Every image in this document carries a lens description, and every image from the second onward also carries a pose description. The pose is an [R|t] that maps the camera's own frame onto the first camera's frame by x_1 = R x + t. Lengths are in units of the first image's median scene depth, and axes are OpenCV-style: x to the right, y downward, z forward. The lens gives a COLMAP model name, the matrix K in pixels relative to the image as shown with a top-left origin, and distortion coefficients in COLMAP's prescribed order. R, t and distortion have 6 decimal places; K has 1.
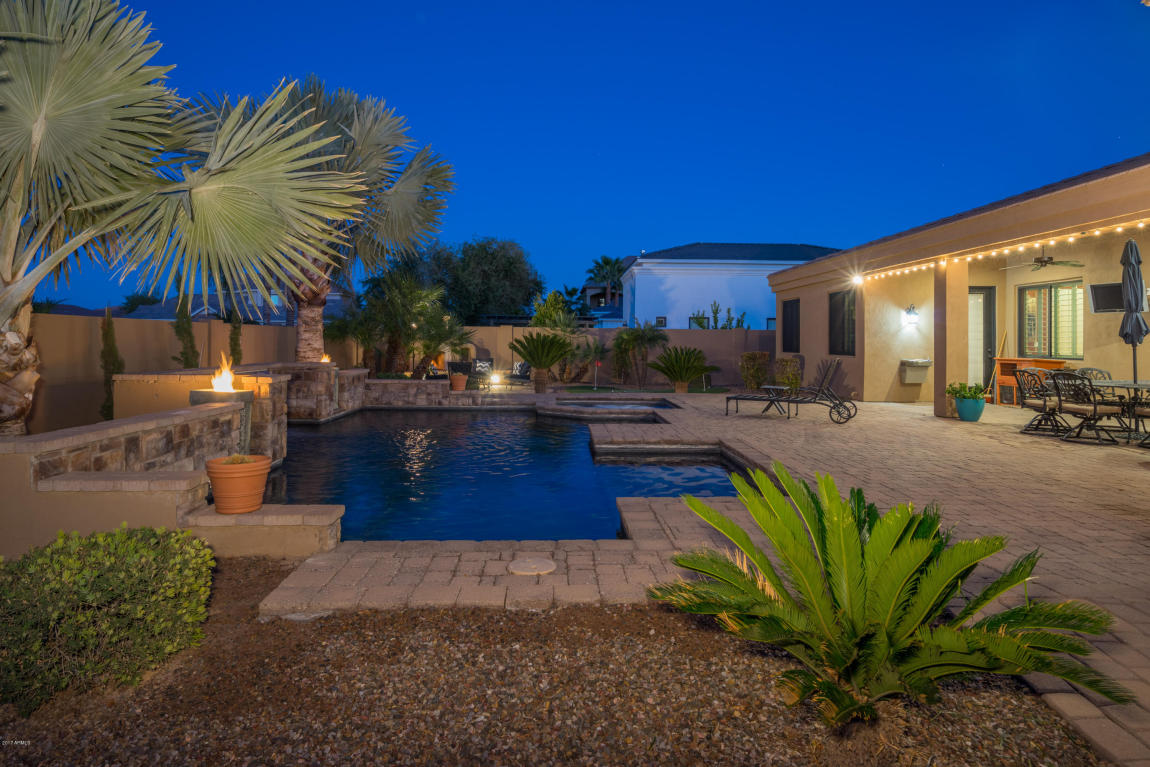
lens RADIAL K [[674.7, 0, 575.7], [0, 674.7, 342.9], [0, 0, 1]] dist [0.005325, 0.001104]
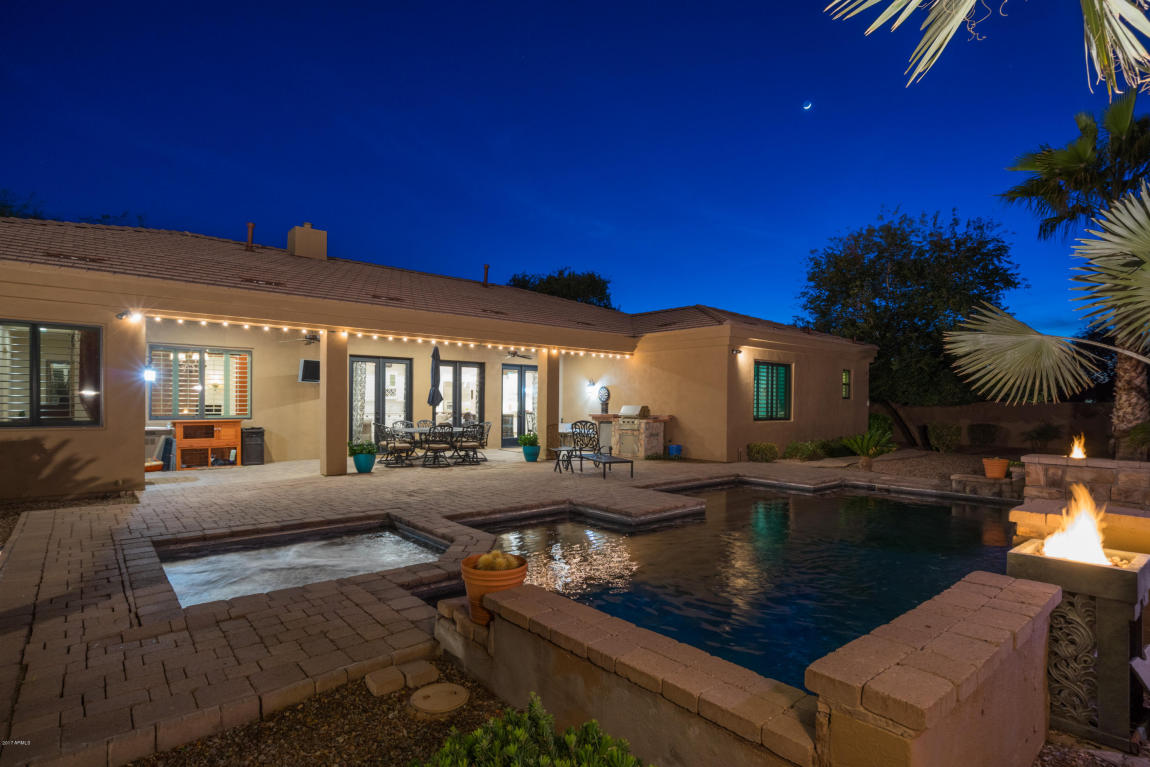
lens RADIAL K [[585.7, 0, 568.3], [0, 585.7, 393.3], [0, 0, 1]] dist [0.004317, 0.000060]
pose [[-0.619441, -0.000497, 0.785043, -0.342665], [-0.011897, 0.999891, -0.008754, -0.015324], [-0.784953, -0.014763, -0.619379, 1.040176]]
